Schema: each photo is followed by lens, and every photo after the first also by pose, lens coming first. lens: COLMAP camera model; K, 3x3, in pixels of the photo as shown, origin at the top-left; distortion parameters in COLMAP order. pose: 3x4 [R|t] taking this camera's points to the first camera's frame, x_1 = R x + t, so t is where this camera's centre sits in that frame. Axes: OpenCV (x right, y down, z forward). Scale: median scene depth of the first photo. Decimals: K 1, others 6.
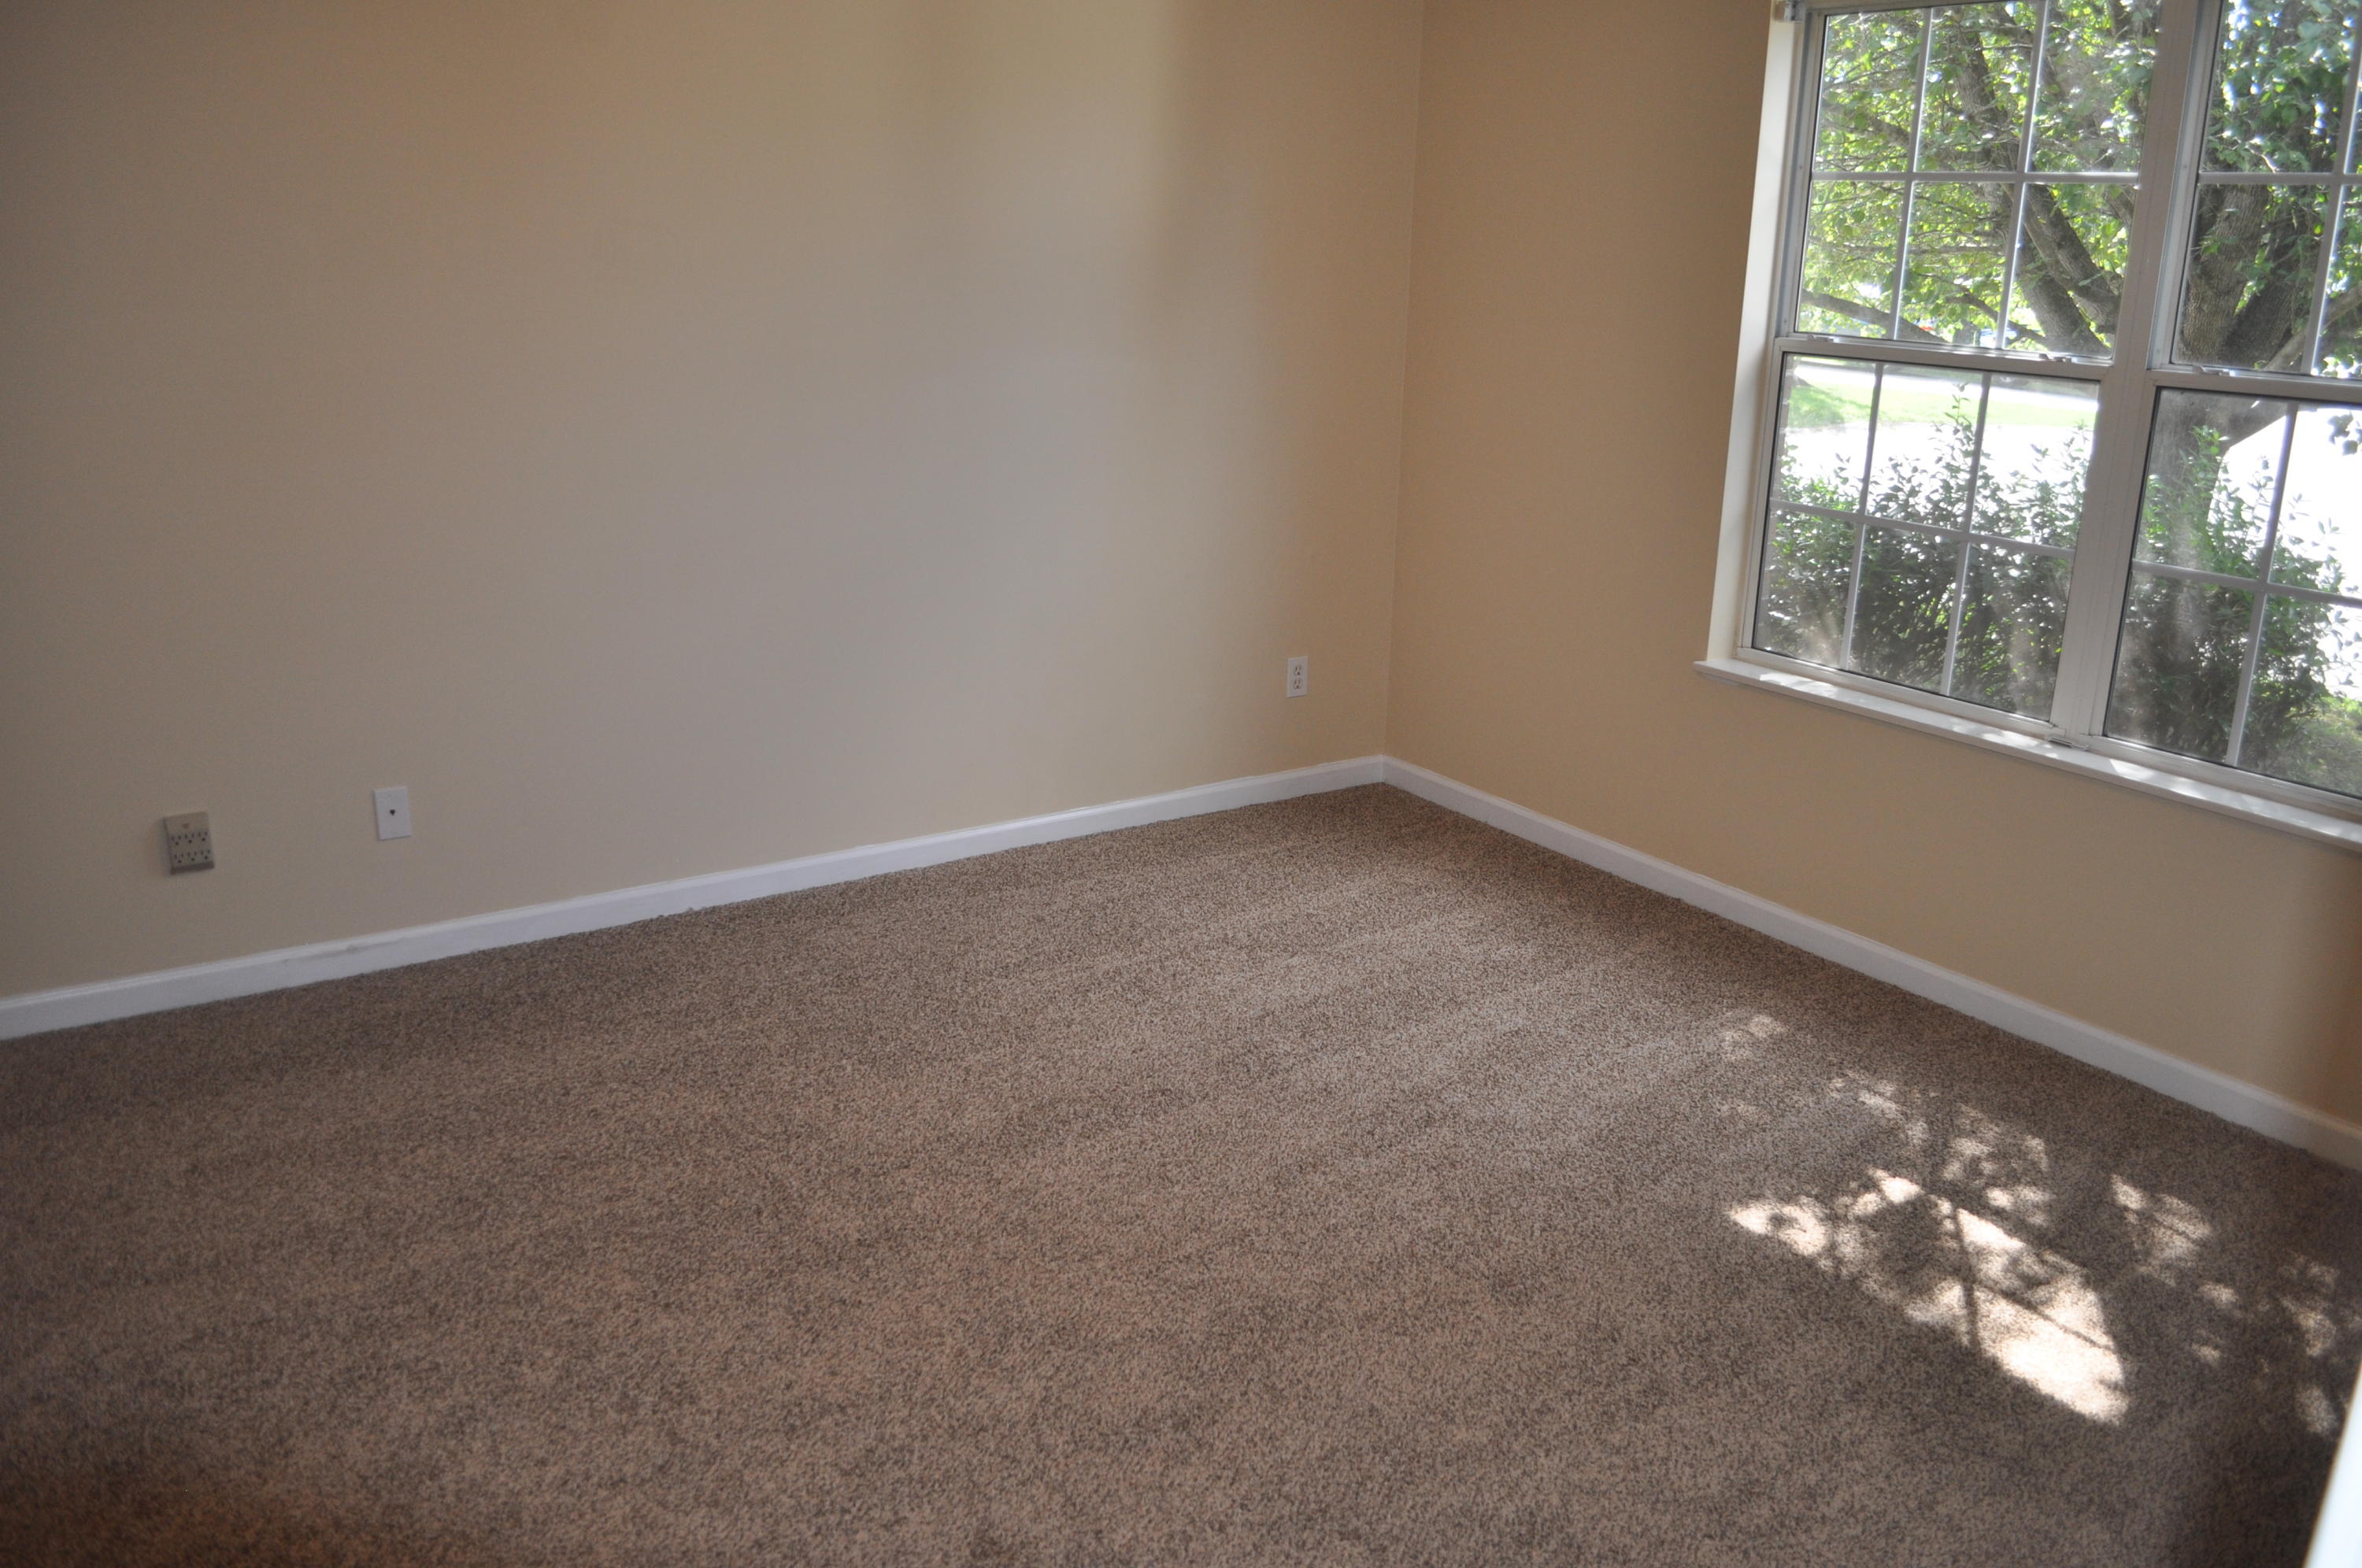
lens RADIAL K [[1864.2, 0, 1172.7], [0, 1864.2, 785.6], [0, 0, 1]] dist [-0.080509, 0.007619]
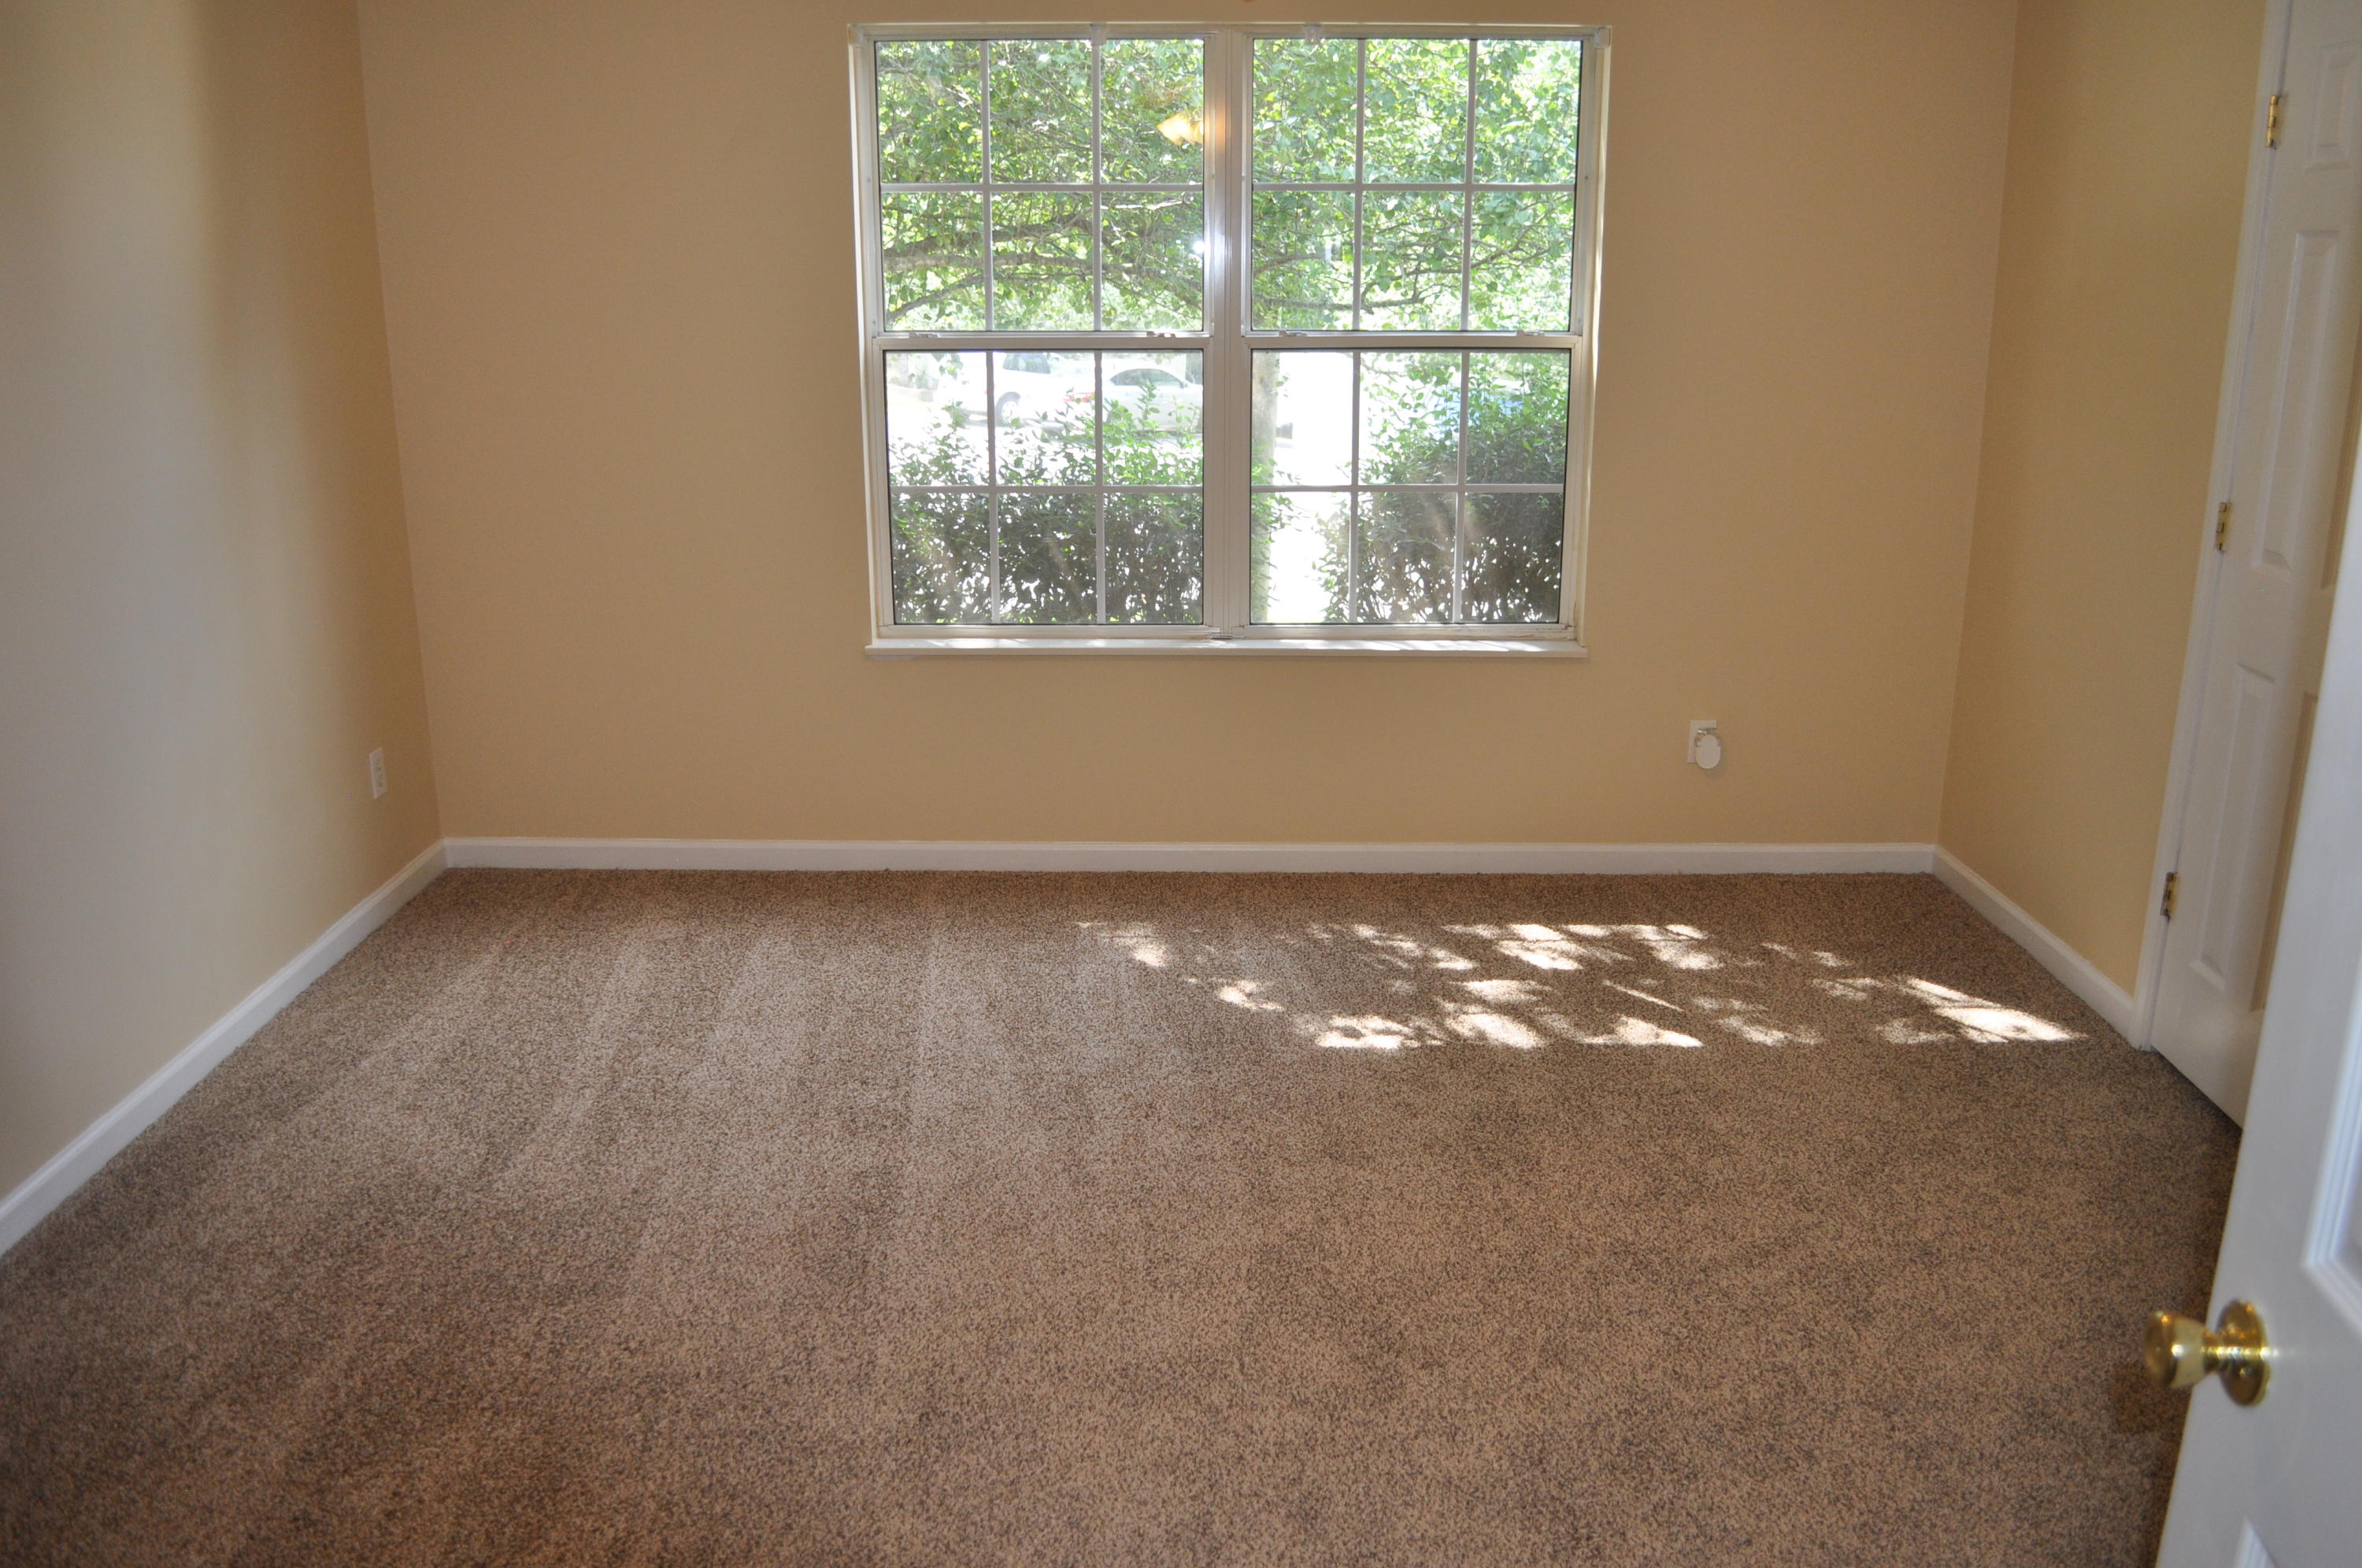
lens RADIAL K [[1864.2, 0, 1174.3], [0, 1864.2, 783.6], [0, 0, 1]] dist [-0.080509, 0.007619]
pose [[0.555665, -0.248853, 0.793290, -0.534263], [0.251062, 0.959835, 0.125240, -0.089155], [-0.792593, 0.129573, 0.595824, 0.260942]]
